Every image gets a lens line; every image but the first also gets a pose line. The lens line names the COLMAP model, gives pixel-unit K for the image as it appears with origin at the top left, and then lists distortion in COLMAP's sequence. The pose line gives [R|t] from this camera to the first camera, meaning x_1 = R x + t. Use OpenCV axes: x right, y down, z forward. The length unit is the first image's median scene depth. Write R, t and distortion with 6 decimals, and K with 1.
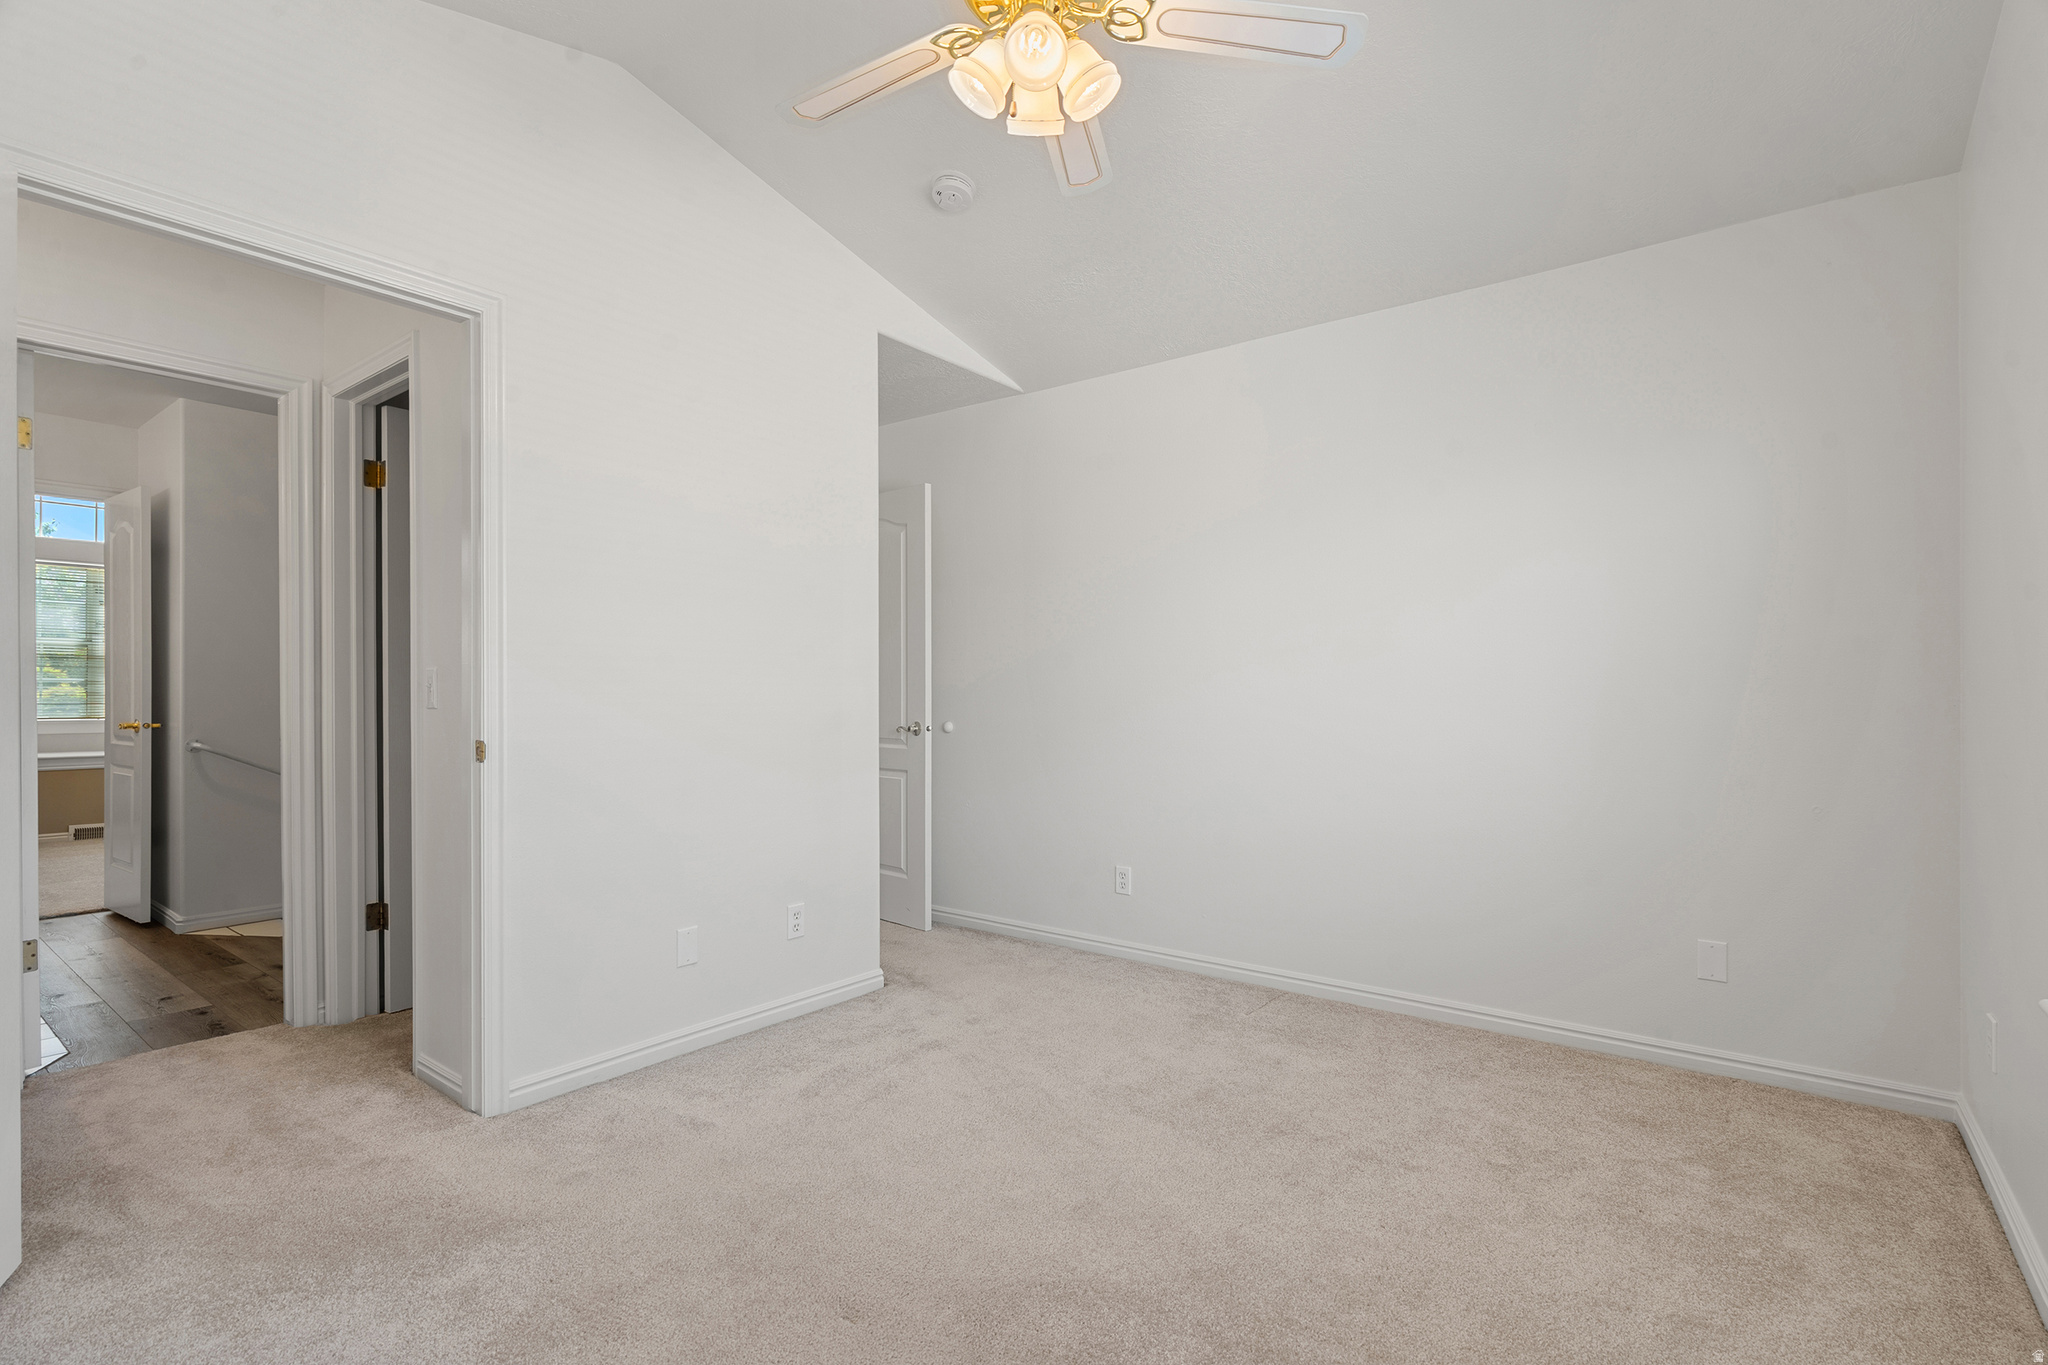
lens RADIAL K [[953.7, 0, 1031.0], [0, 953.7, 677.3], [0, 0, 1]] dist [-0.000448, 0.000655]
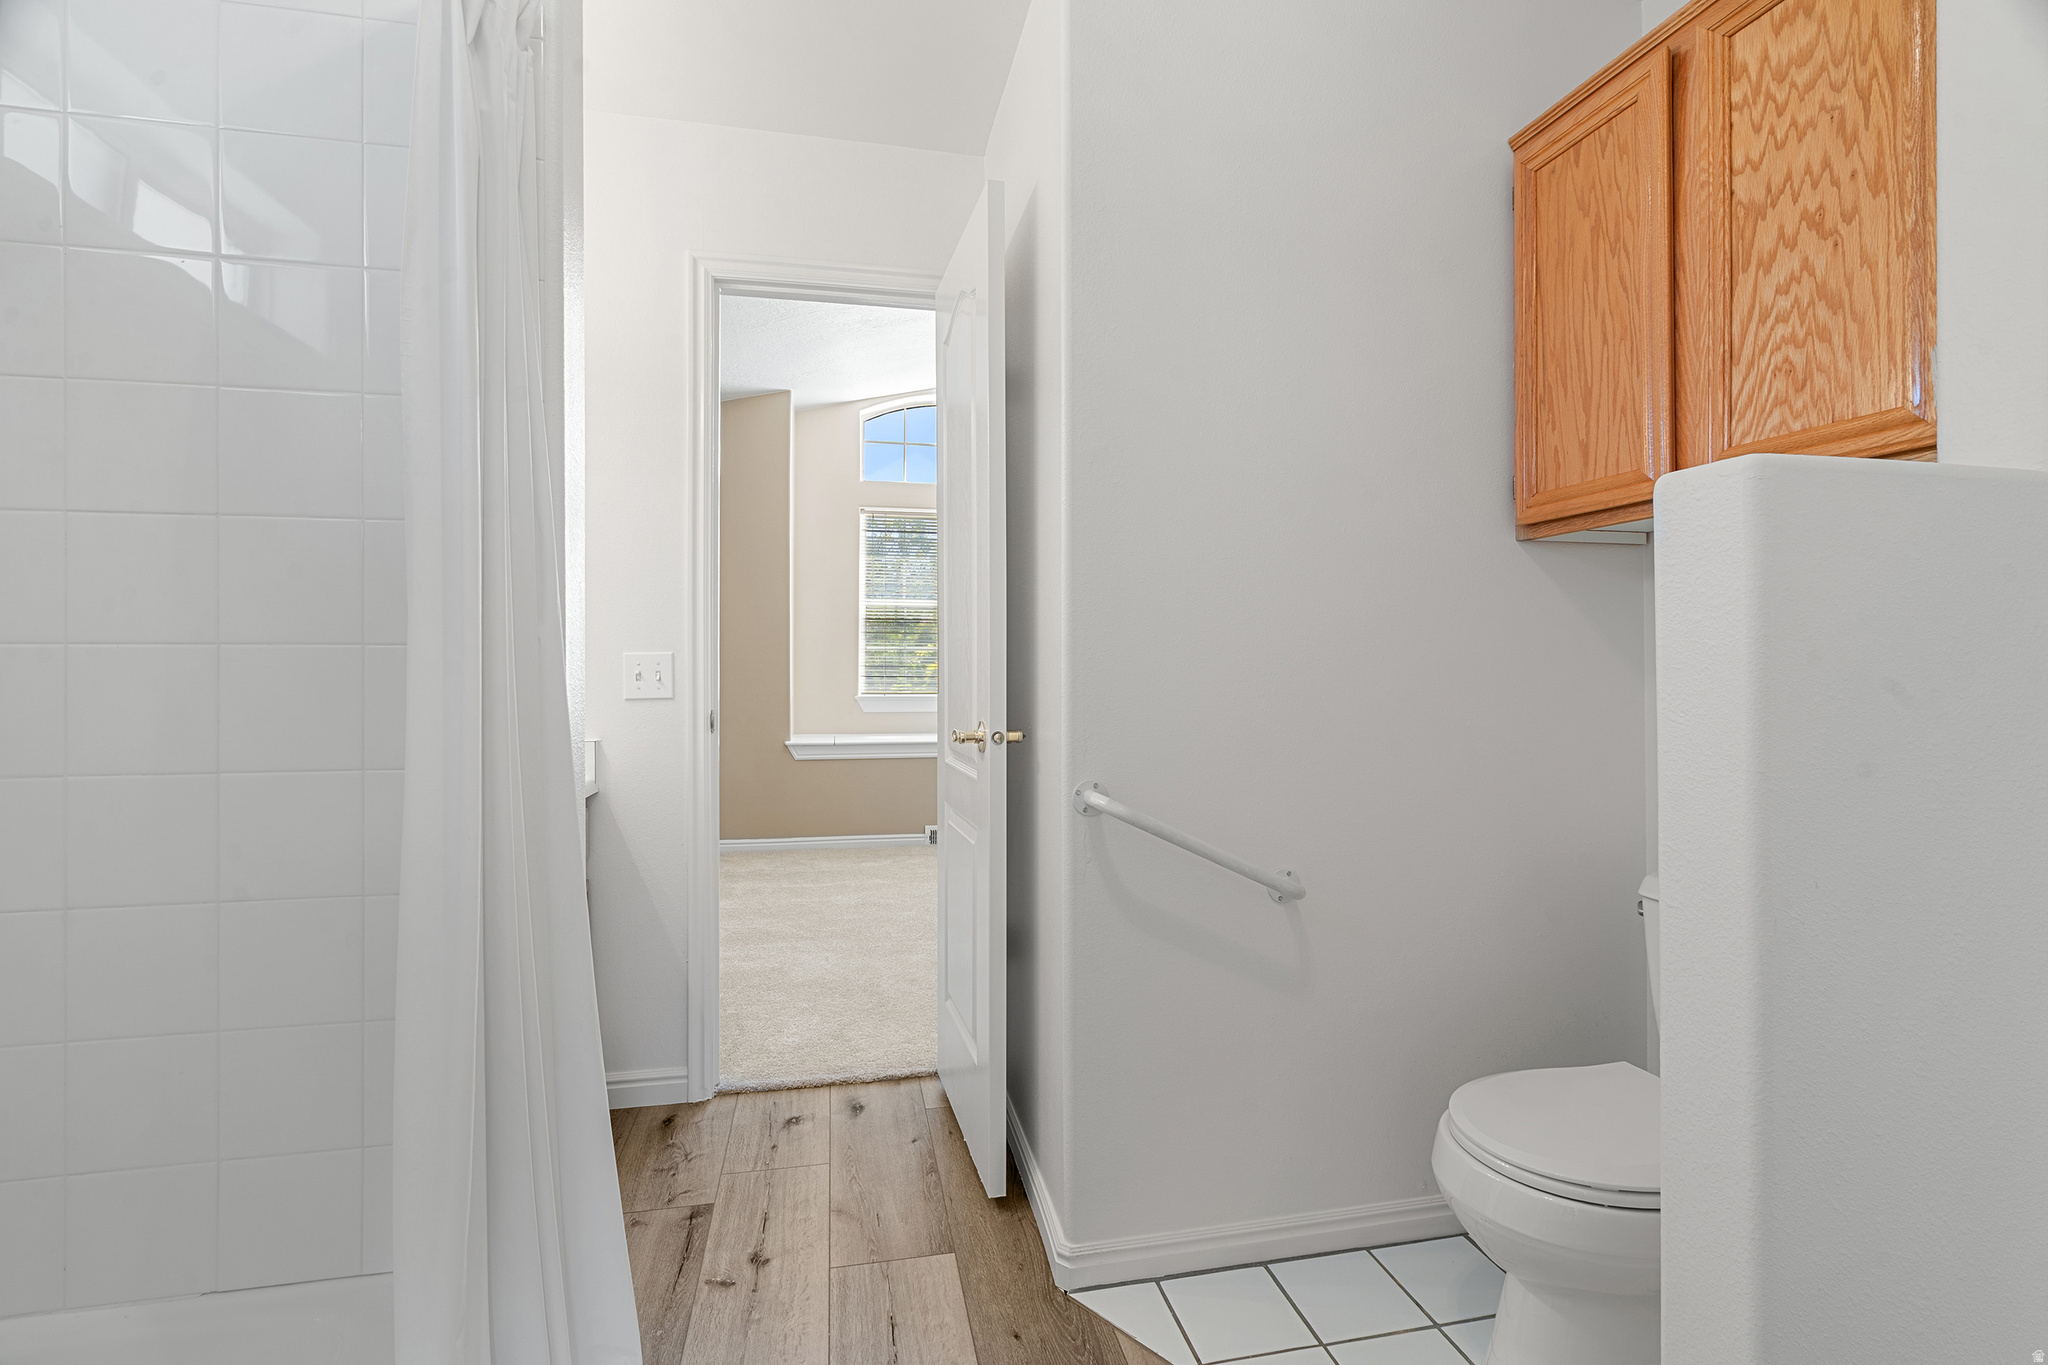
lens RADIAL K [[953.7, 0, 1031.0], [0, 953.7, 677.3], [0, 0, 1]] dist [-0.000448, 0.000655]
pose [[0.761908, 0.010212, -0.647605, -0.628531], [0.000442, 0.999867, 0.016288, 0.015852], [0.647685, -0.012696, 0.761802, 0.672352]]
